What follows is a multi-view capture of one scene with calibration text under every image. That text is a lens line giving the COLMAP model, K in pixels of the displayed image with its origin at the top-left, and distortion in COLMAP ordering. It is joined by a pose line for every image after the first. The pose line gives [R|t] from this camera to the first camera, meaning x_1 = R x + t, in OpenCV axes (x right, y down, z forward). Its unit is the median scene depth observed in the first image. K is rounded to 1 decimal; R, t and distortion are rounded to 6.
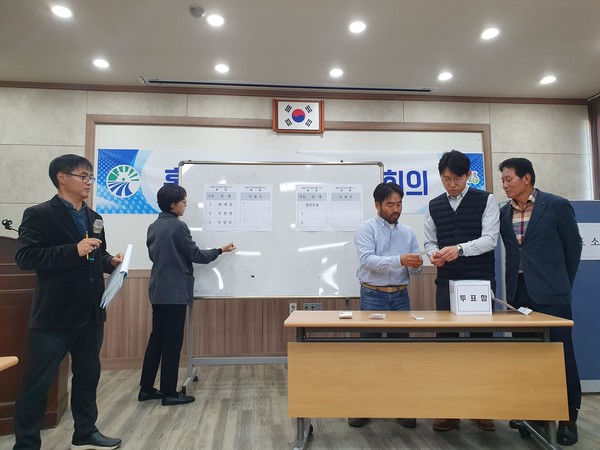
lens RADIAL K [[457.6, 0, 327.5], [0, 457.6, 228.3], [0, 0, 1]] dist [0.028293, -0.041213]
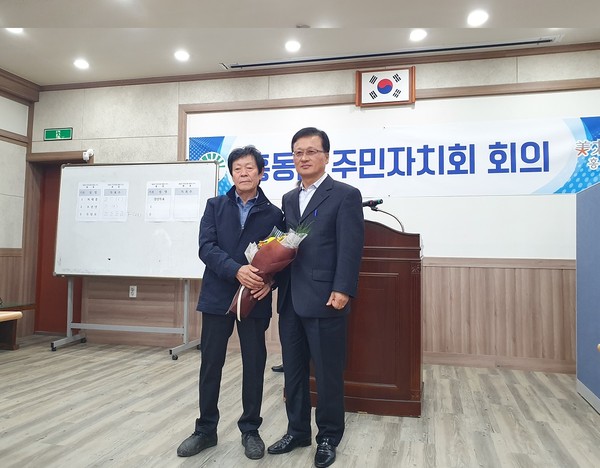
lens RADIAL K [[525.3, 0, 296.8], [0, 525.3, 233.7], [0, 0, 1]] dist [0.004995, -0.054104]
pose [[0.928860, 0.012007, -0.370235, 0.160023], [0.003505, 0.999145, 0.041195, -0.003412], [0.370413, -0.039562, 0.928024, -0.019793]]
